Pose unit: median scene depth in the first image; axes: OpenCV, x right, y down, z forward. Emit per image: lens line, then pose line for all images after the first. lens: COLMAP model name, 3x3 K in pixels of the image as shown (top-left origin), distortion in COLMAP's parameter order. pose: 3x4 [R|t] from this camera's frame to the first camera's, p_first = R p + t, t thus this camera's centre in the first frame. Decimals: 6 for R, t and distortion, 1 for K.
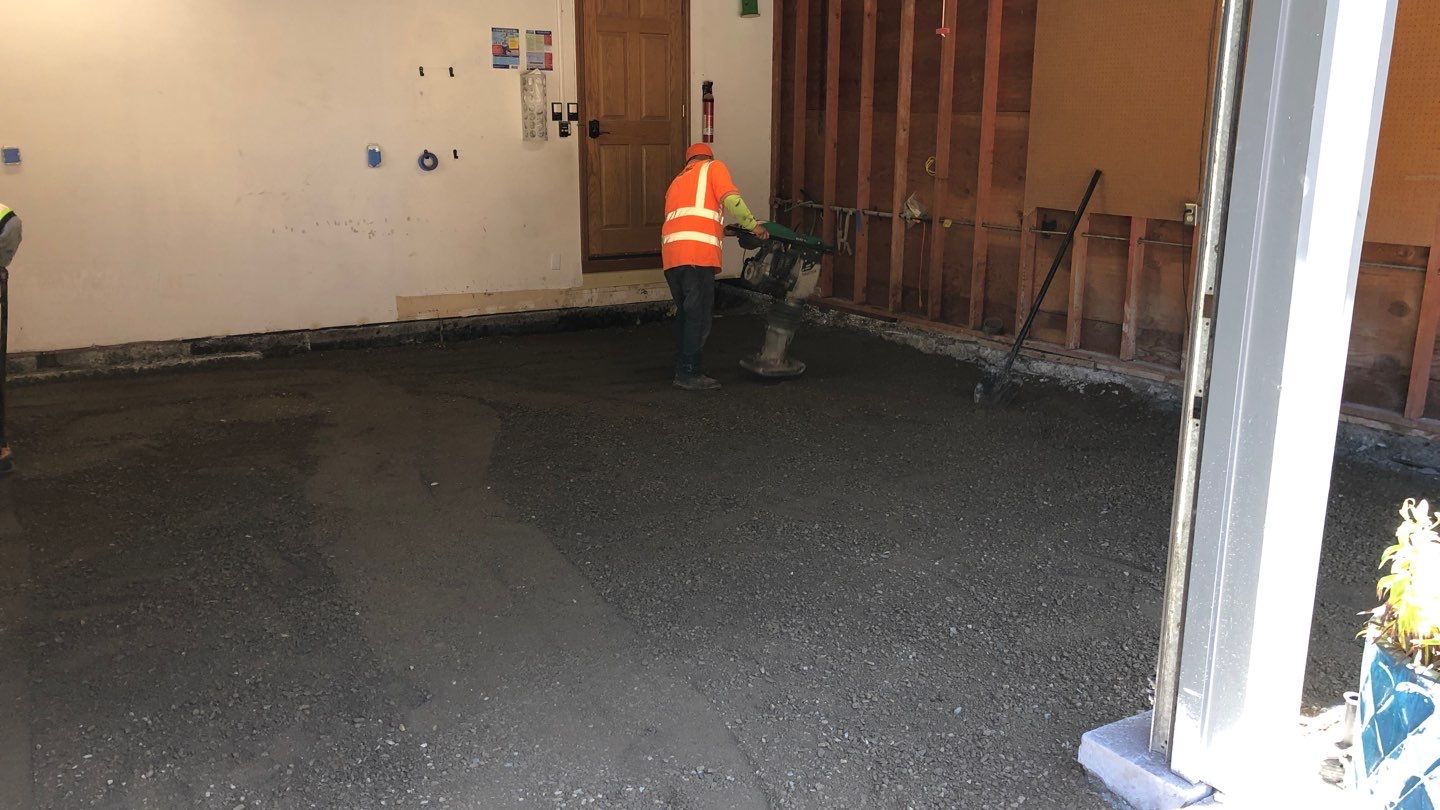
lens RADIAL K [[1190.7, 0, 715.4], [0, 1190.7, 403.6], [0, 0, 1]] dist [0.047982, 0.005032]
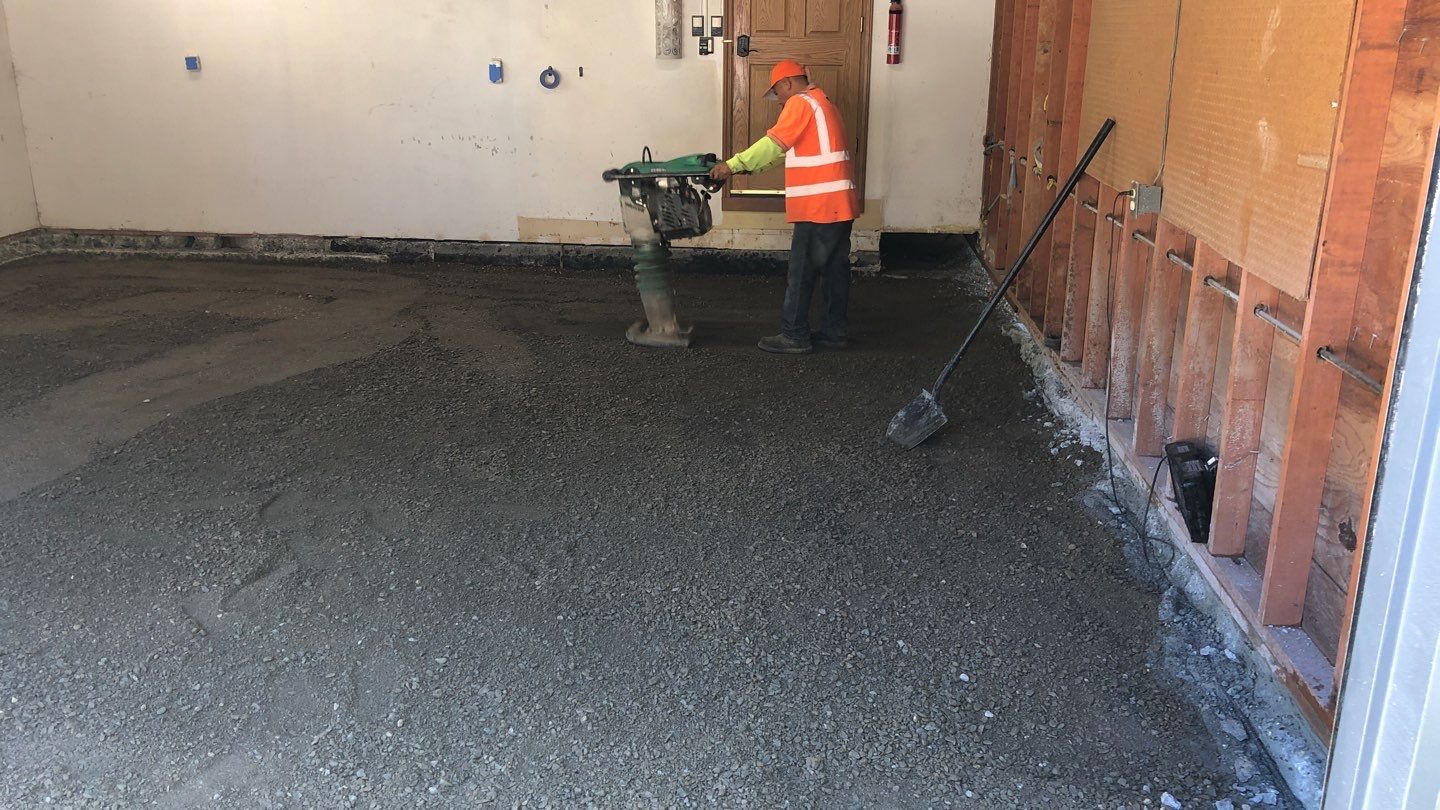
lens RADIAL K [[1190.7, 0, 719.7], [0, 1190.7, 408.7], [0, 0, 1]] dist [0.047982, 0.005032]
pose [[0.790276, 0.188303, -0.583100, 0.478560], [-0.148053, 0.982094, 0.116497, -0.073902], [0.594596, -0.005735, 0.804005, 0.305654]]
